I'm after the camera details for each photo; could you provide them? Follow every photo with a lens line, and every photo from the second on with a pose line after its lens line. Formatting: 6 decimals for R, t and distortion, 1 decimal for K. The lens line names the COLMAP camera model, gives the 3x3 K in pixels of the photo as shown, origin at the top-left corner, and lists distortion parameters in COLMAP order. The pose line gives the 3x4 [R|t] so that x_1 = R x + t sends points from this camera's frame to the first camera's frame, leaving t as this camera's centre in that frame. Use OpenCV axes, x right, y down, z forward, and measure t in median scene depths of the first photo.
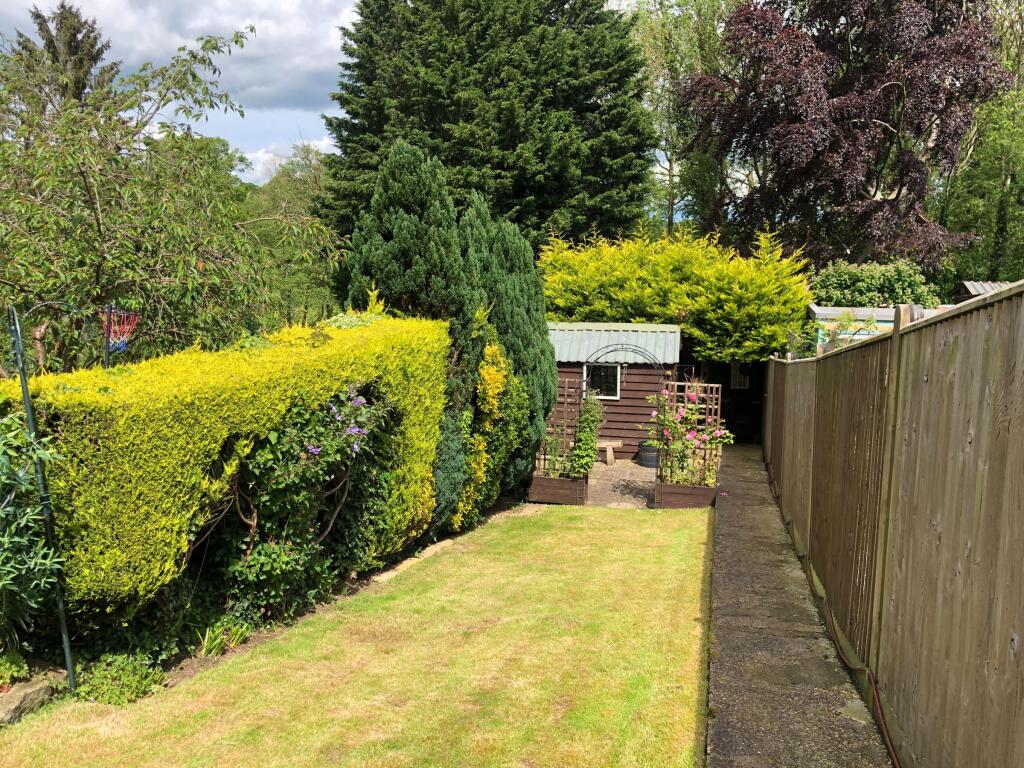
lens RADIAL K [[852.4, 0, 511.8], [0, 852.4, 376.3], [0, 0, 1]] dist [0.010989, -0.002241]
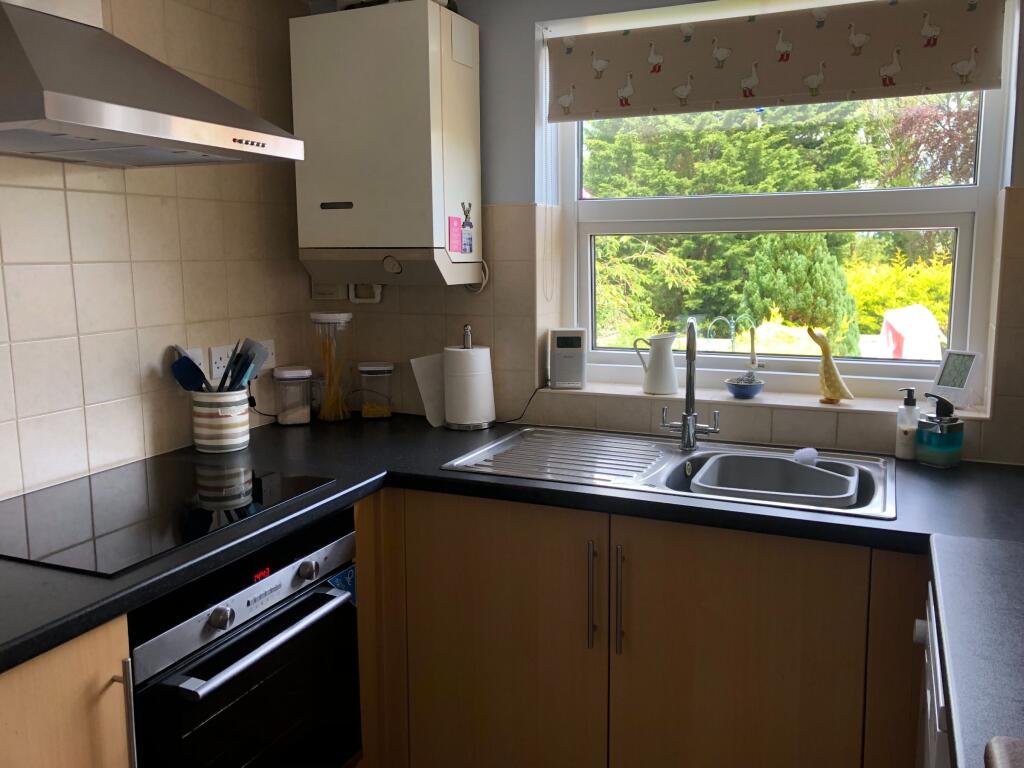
lens RADIAL K [[852.4, 0, 511.8], [0, 852.4, 376.3], [0, 0, 1]] dist [0.010989, -0.002241]
pose [[0.987302, 0.011691, -0.158424, -0.193745], [-0.015121, 0.999676, -0.020462, 0.027365], [0.158134, 0.022598, 0.987159, -0.261350]]
